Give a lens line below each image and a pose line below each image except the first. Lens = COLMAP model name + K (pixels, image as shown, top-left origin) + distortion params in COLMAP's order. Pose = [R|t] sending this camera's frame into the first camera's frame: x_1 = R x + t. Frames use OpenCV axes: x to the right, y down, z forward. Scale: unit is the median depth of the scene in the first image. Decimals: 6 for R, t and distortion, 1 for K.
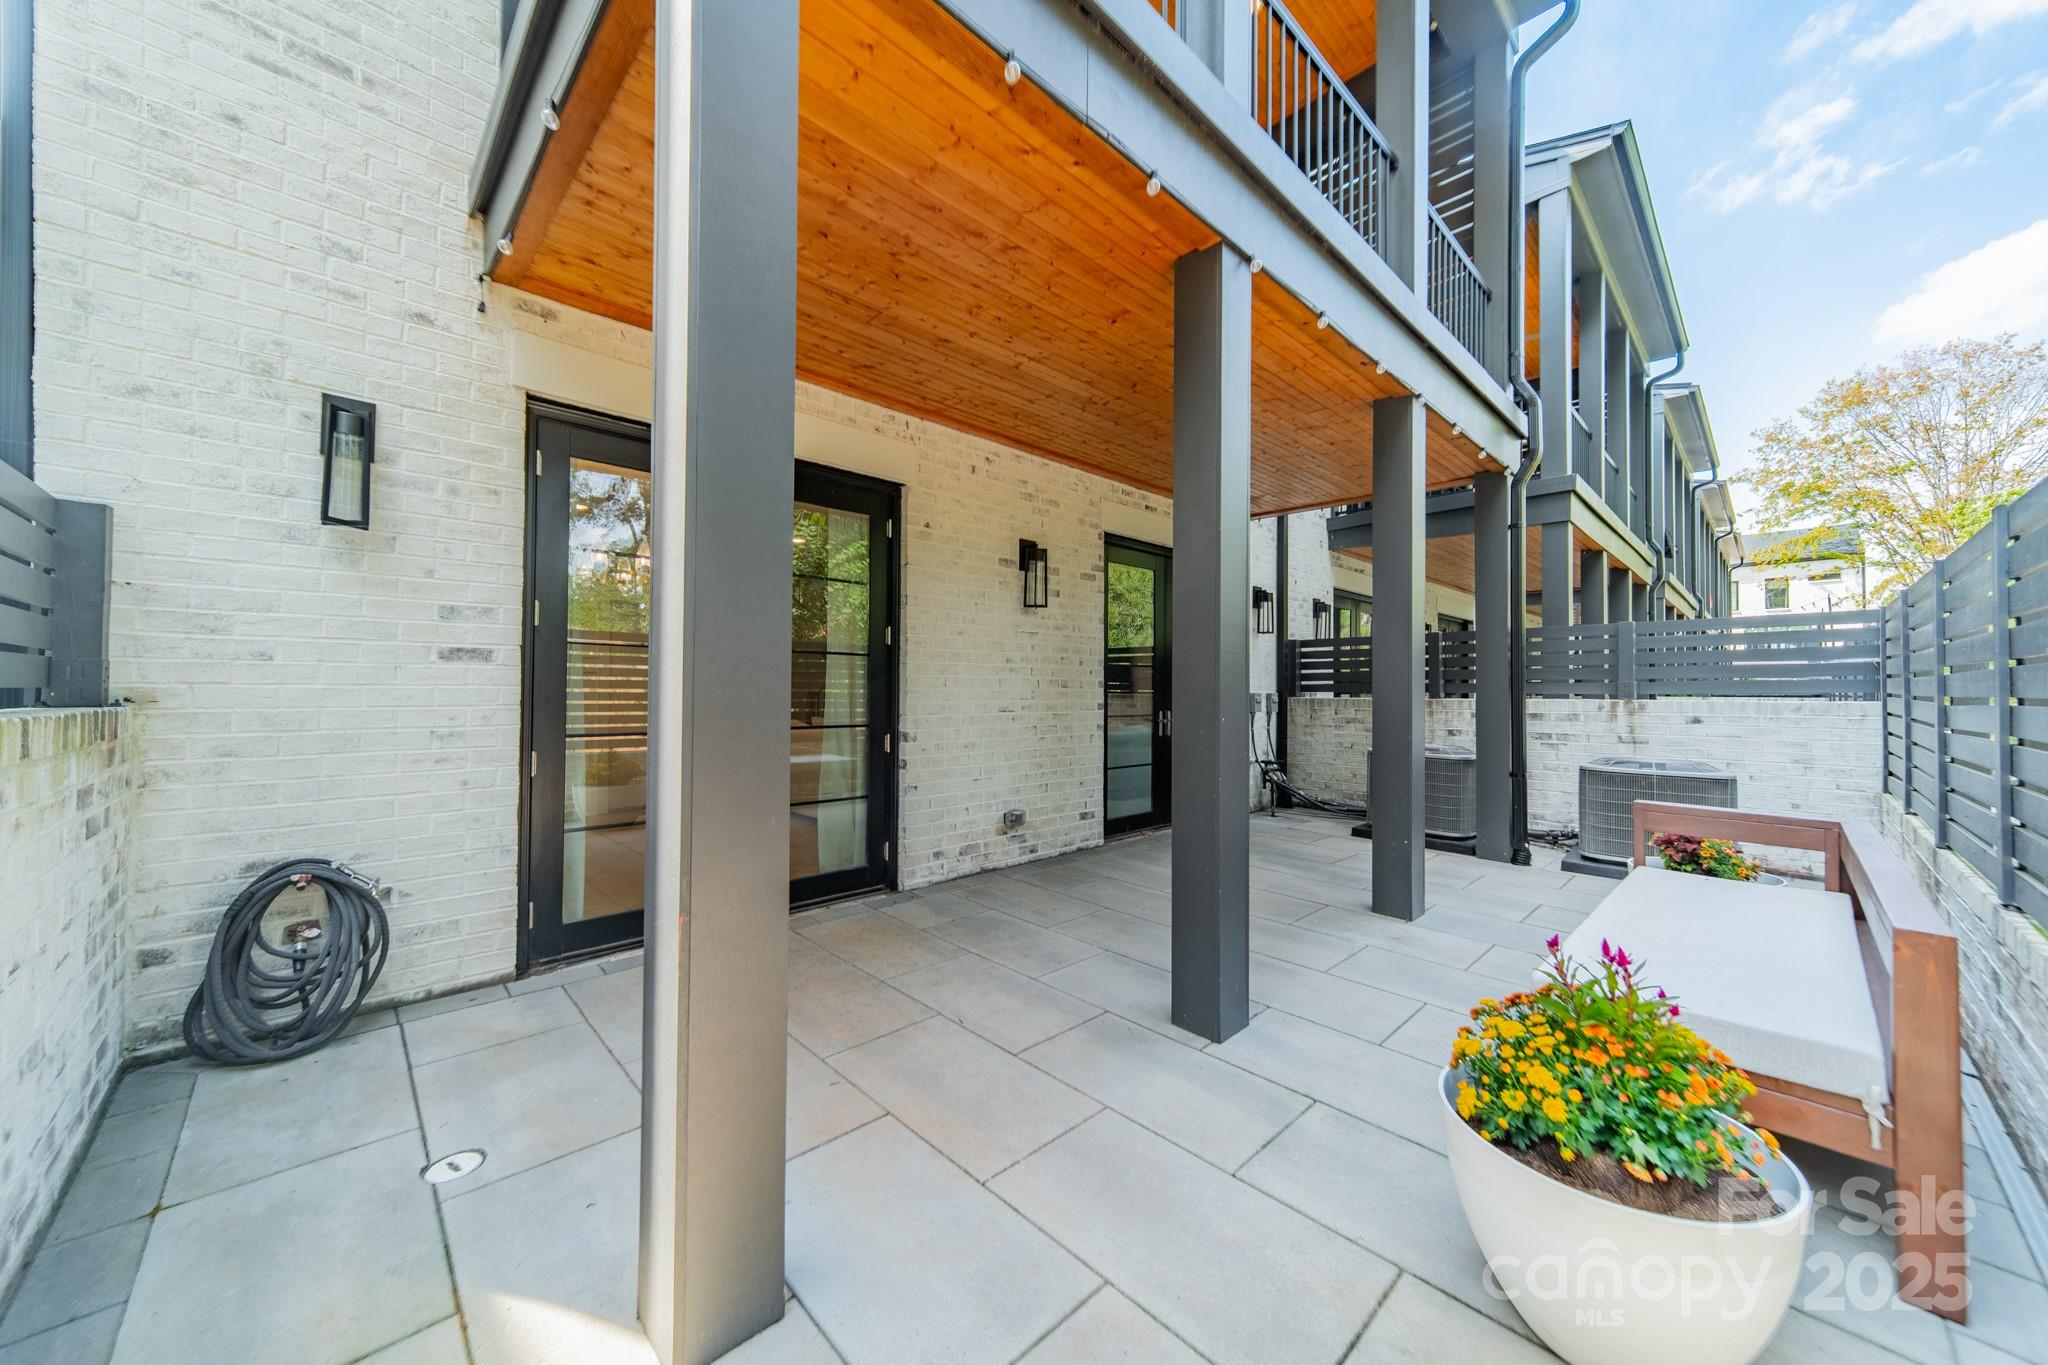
lens RADIAL K [[722.5, 0, 1022.2], [0, 722.5, 682.2], [0, 0, 1]] dist [0.007484, -0.000159]
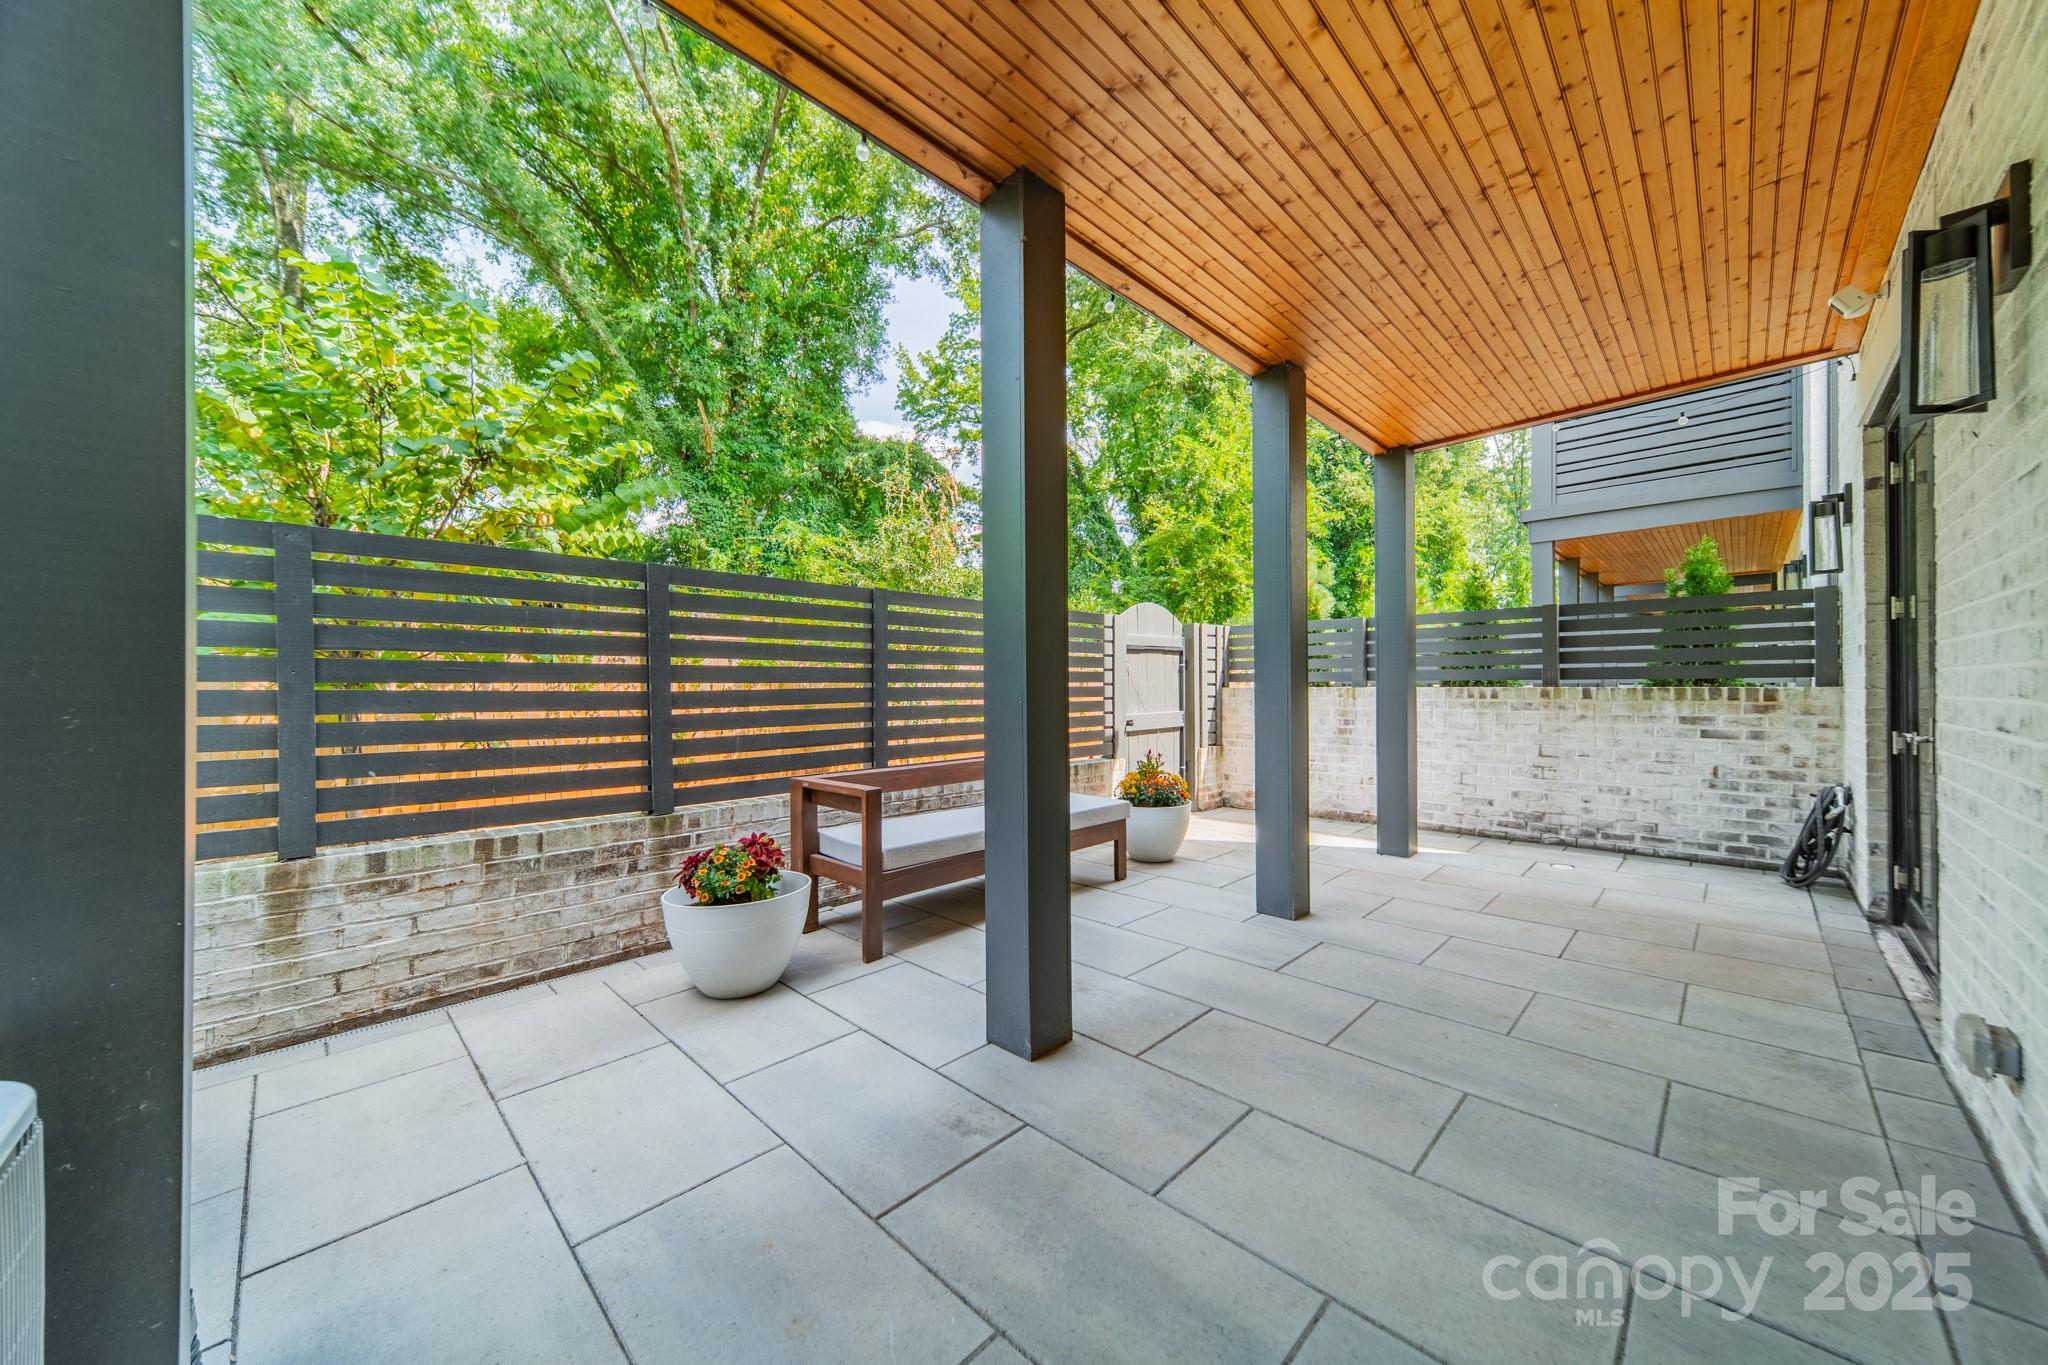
lens RADIAL K [[722.5, 0, 1025.8], [0, 722.5, 687.4], [0, 0, 1]] dist [0.007484, -0.000159]
pose [[-0.999622, -0.001113, -0.027476, 0.580272], [-0.000624, 0.999842, -0.017787, 0.039752], [0.027491, -0.017763, -0.999464, 1.740930]]
